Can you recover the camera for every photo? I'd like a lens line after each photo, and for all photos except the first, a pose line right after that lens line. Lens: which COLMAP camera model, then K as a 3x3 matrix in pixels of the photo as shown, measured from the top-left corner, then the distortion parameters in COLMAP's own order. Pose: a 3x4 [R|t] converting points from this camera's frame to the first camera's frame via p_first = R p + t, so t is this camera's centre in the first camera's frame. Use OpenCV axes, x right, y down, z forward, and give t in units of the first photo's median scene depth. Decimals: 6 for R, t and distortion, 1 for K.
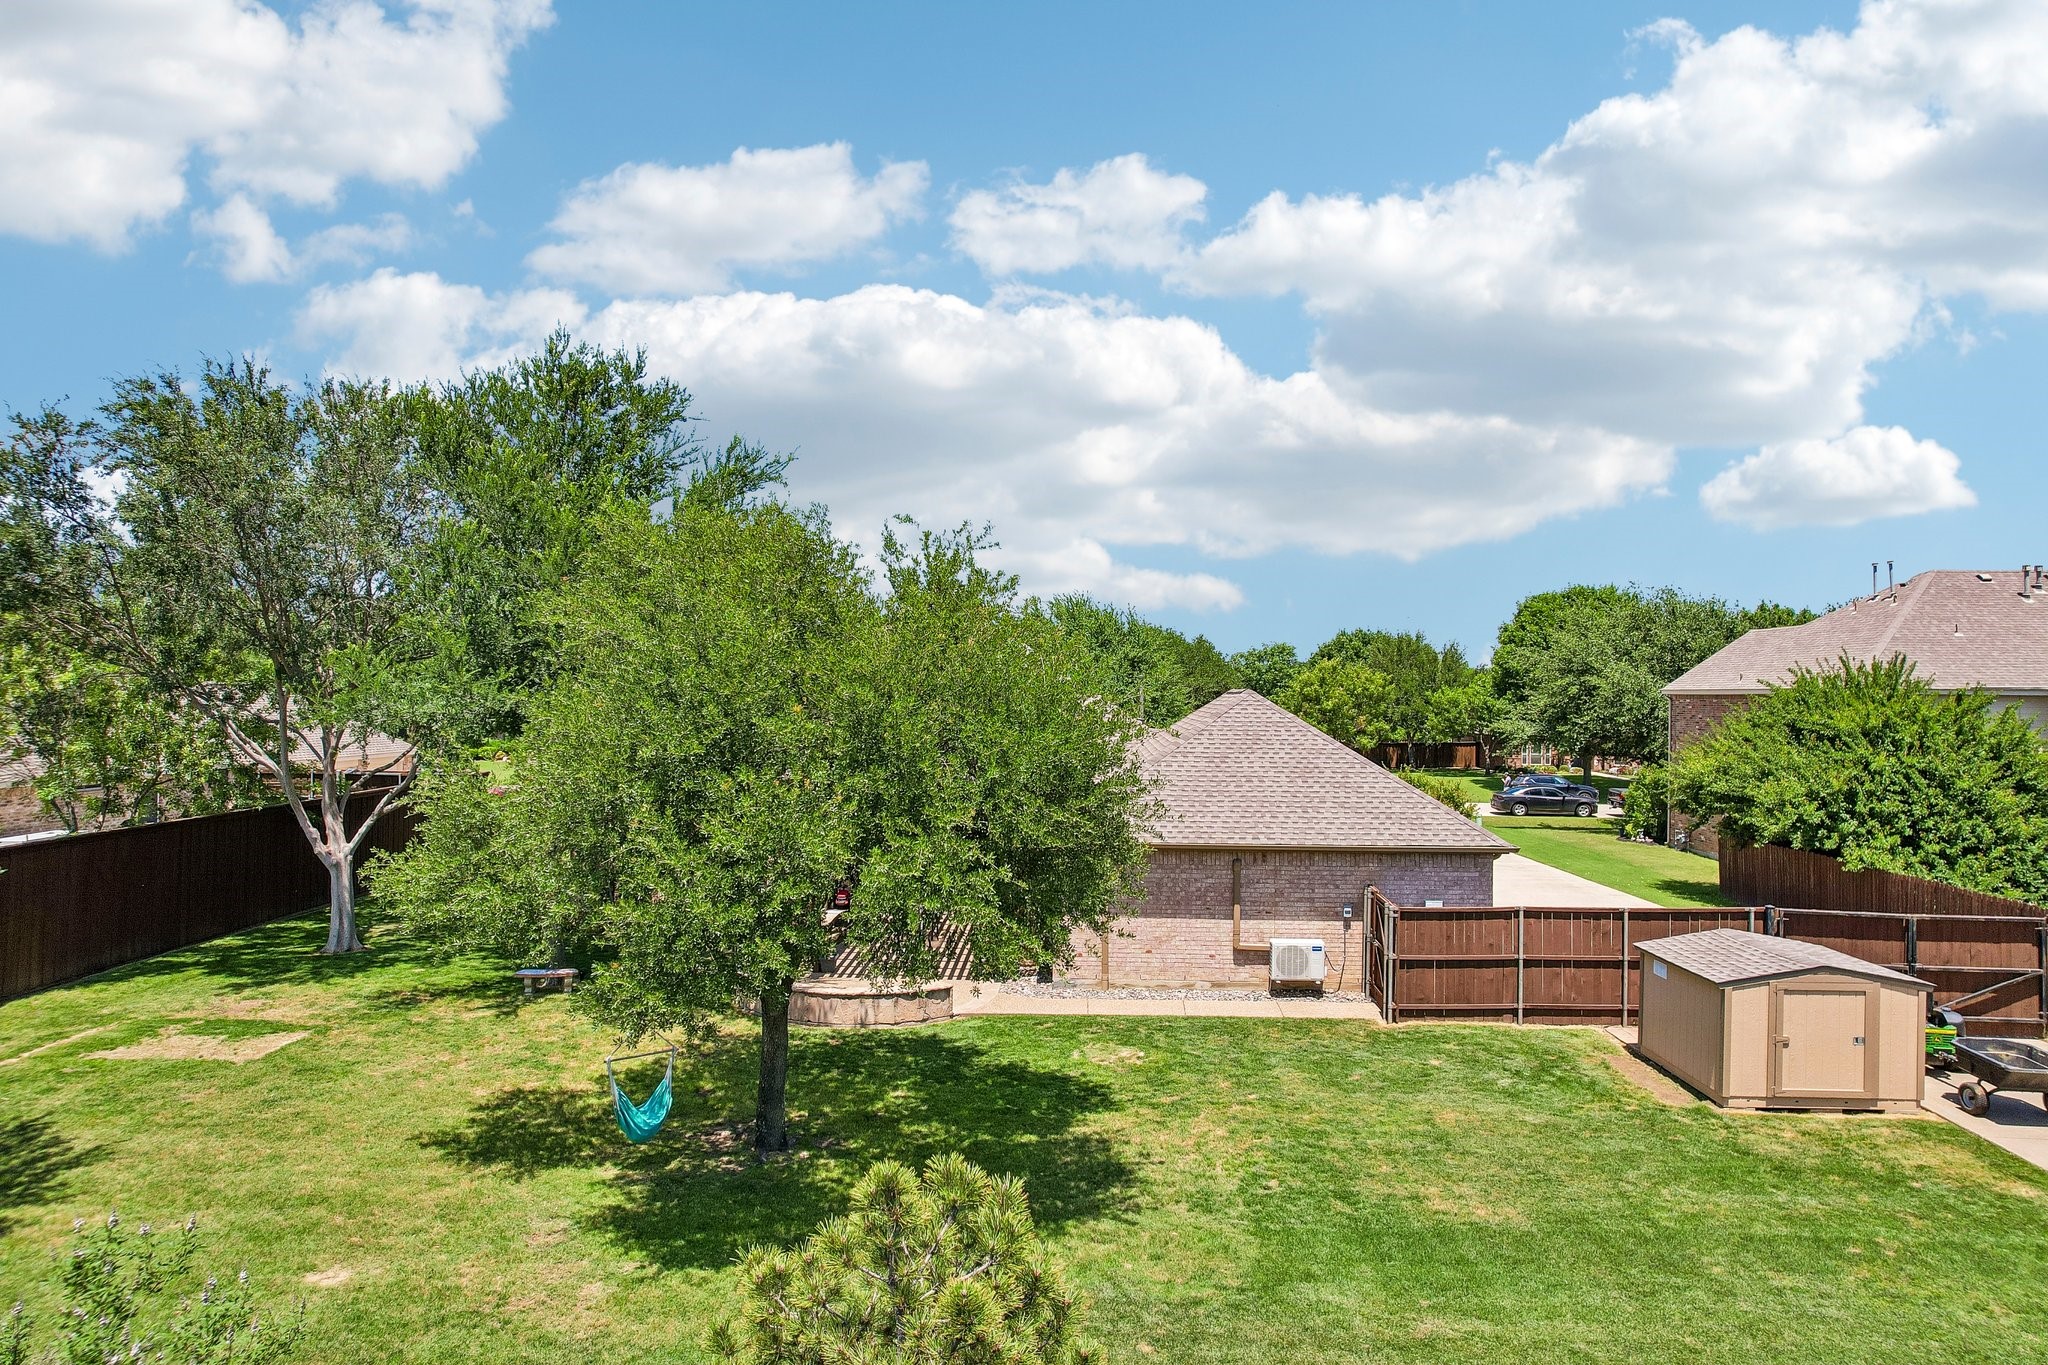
lens RADIAL K [[1329.6, 0, 1030.1], [0, 1329.6, 687.5], [0, 0, 1]] dist [-0.091499, 0.076472]
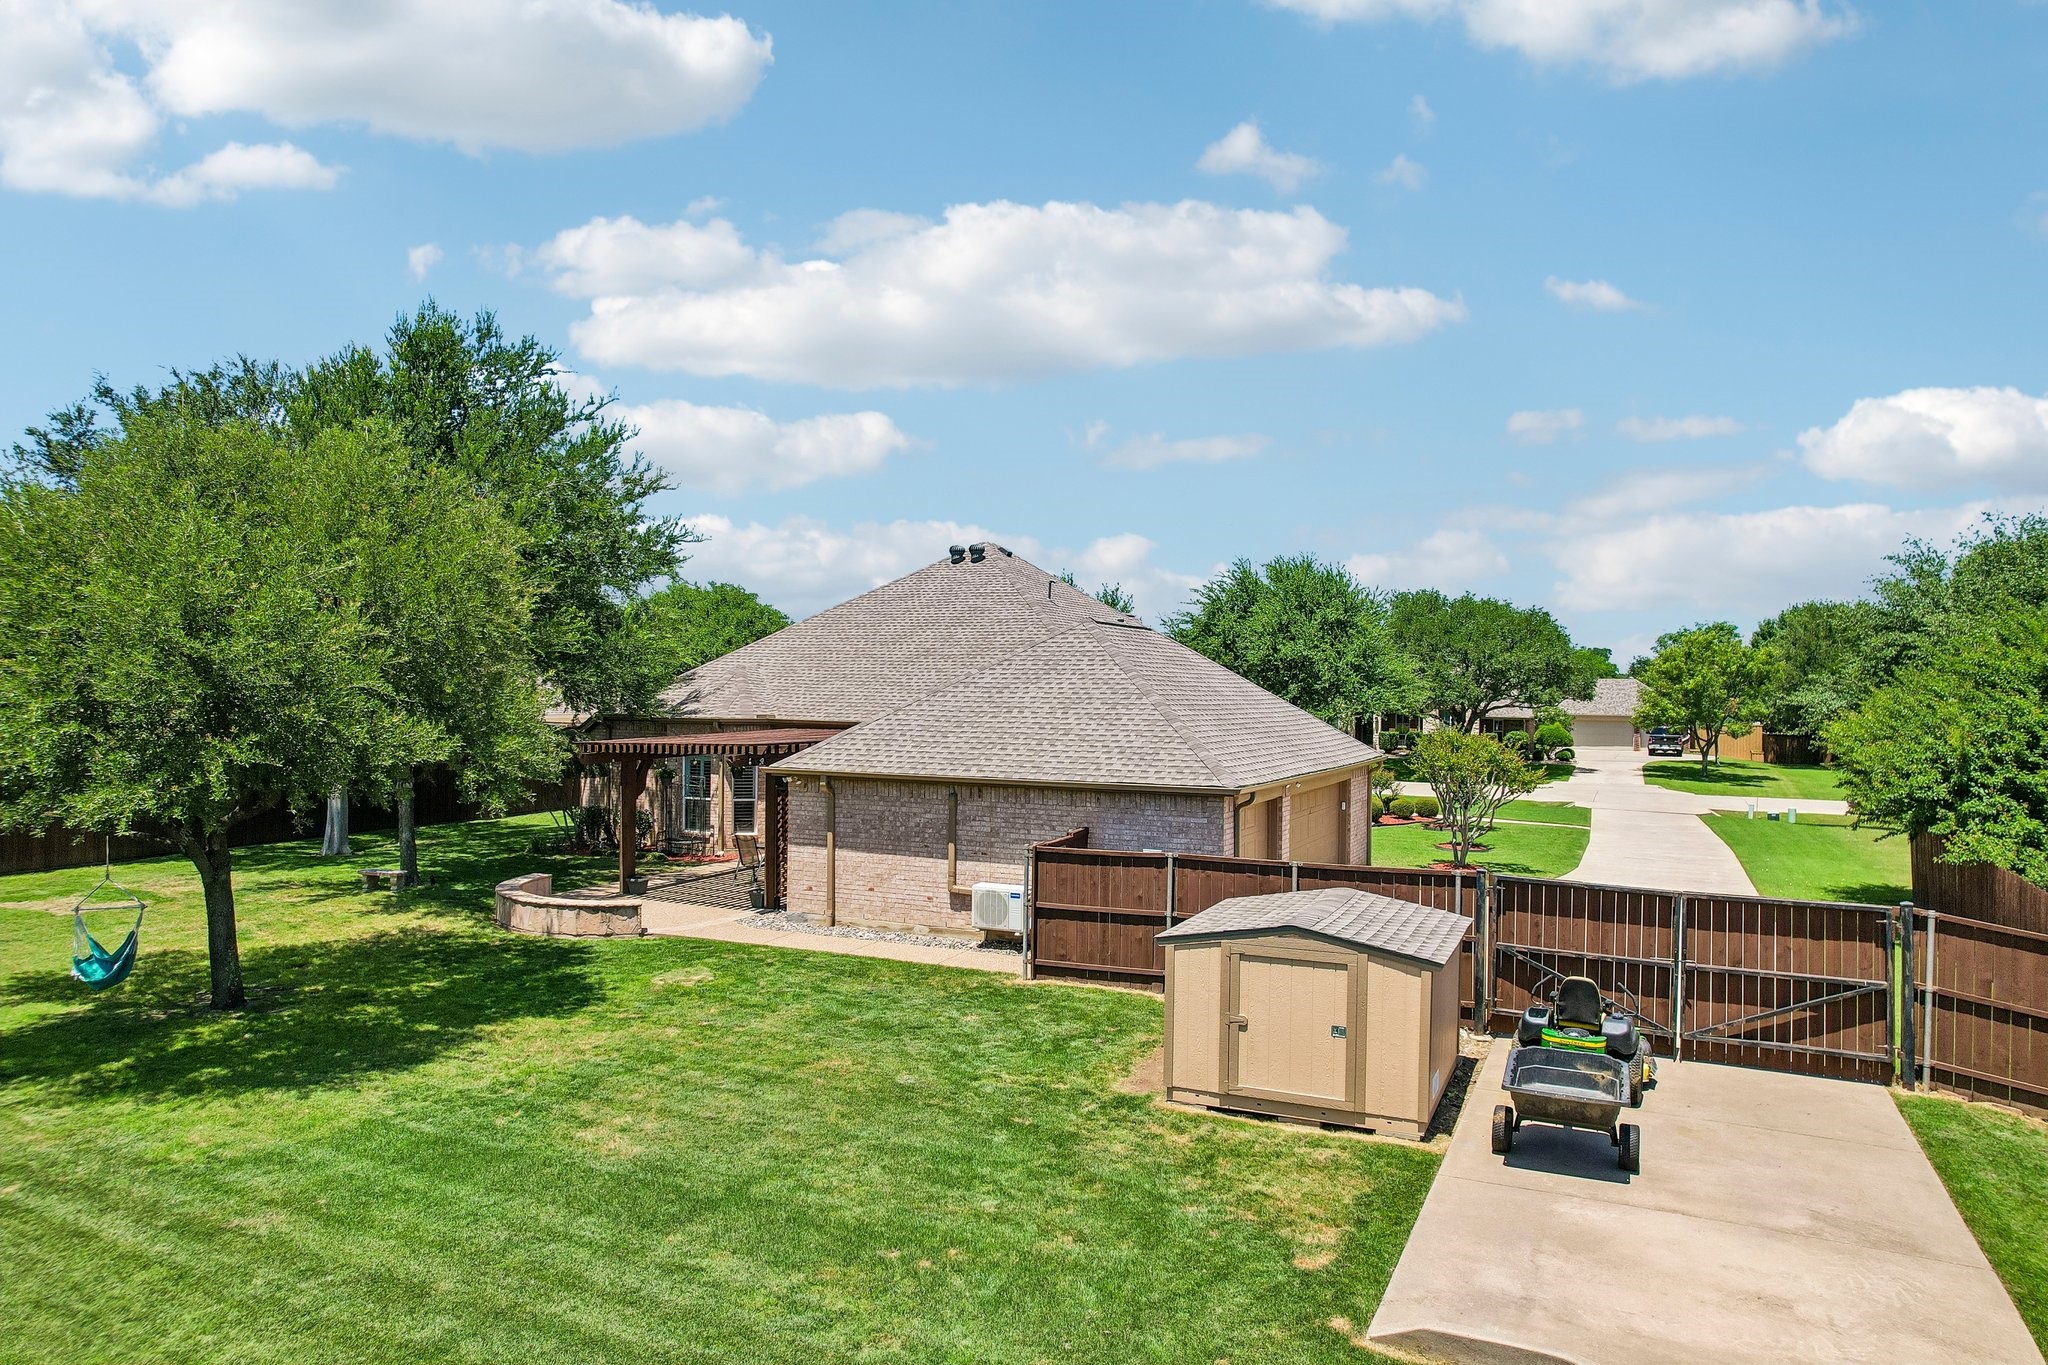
lens RADIAL K [[1329.6, 0, 1030.1], [0, 1329.6, 687.5], [0, 0, 1]] dist [-0.091499, 0.076472]
pose [[0.923278, 0.001047, -0.384132, 0.660332], [-0.001485, 0.999999, -0.000842, 0.068865], [0.384131, 0.001348, 0.923278, 0.213638]]
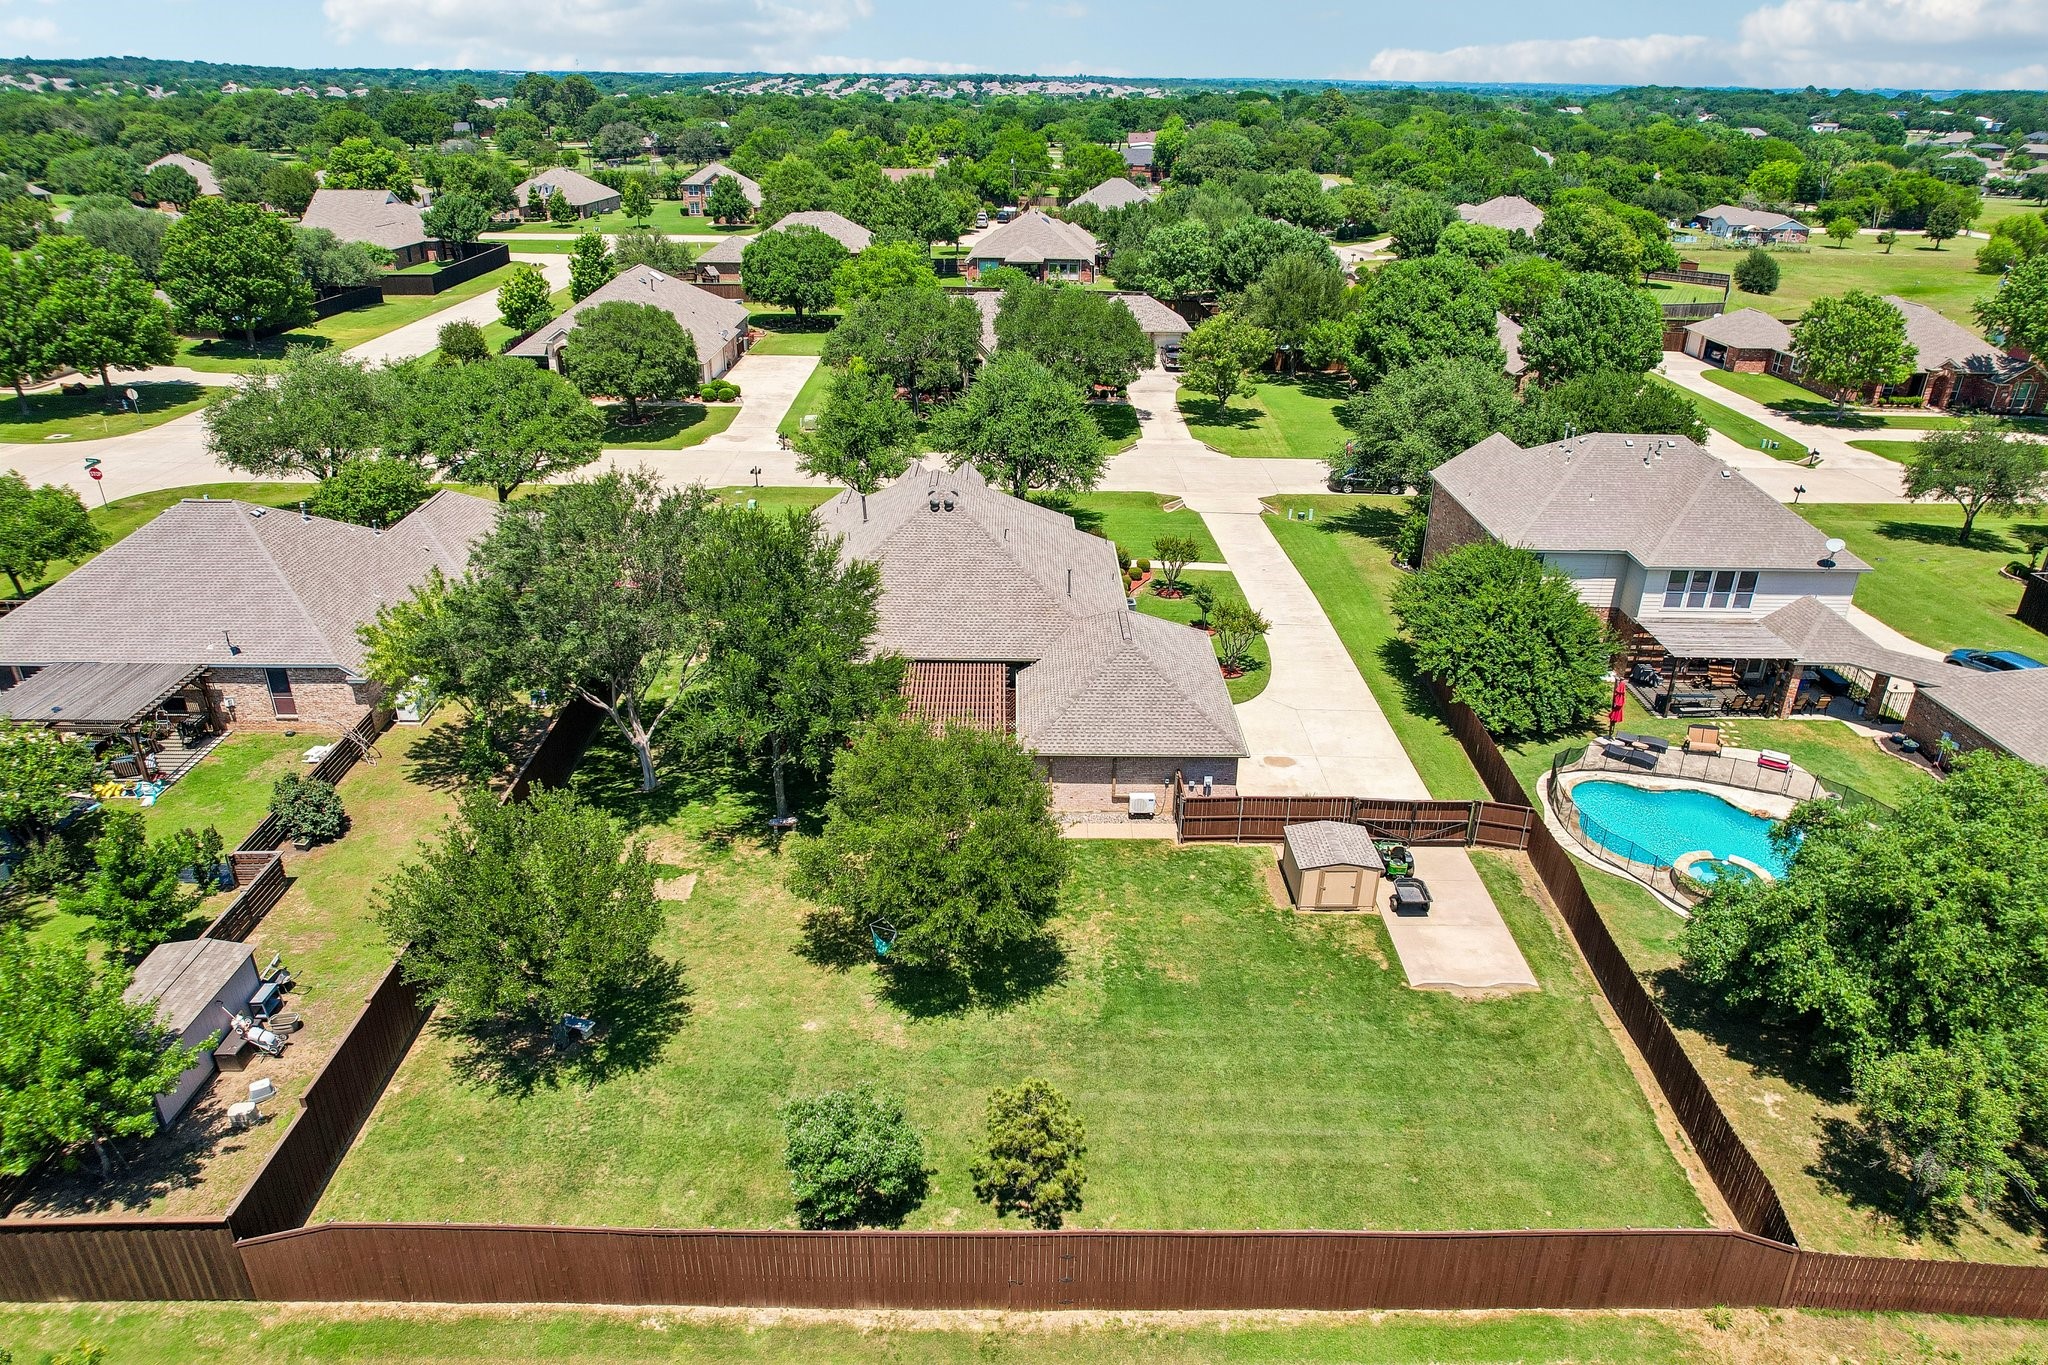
lens RADIAL K [[1329.6, 0, 1030.1], [0, 1329.6, 687.5], [0, 0, 1]] dist [-0.091499, 0.076472]
pose [[0.998122, -0.022609, 0.056930, -0.106466], [-0.004108, 0.902591, 0.430479, -1.019538], [-0.061117, -0.429905, 0.900803, -0.955048]]
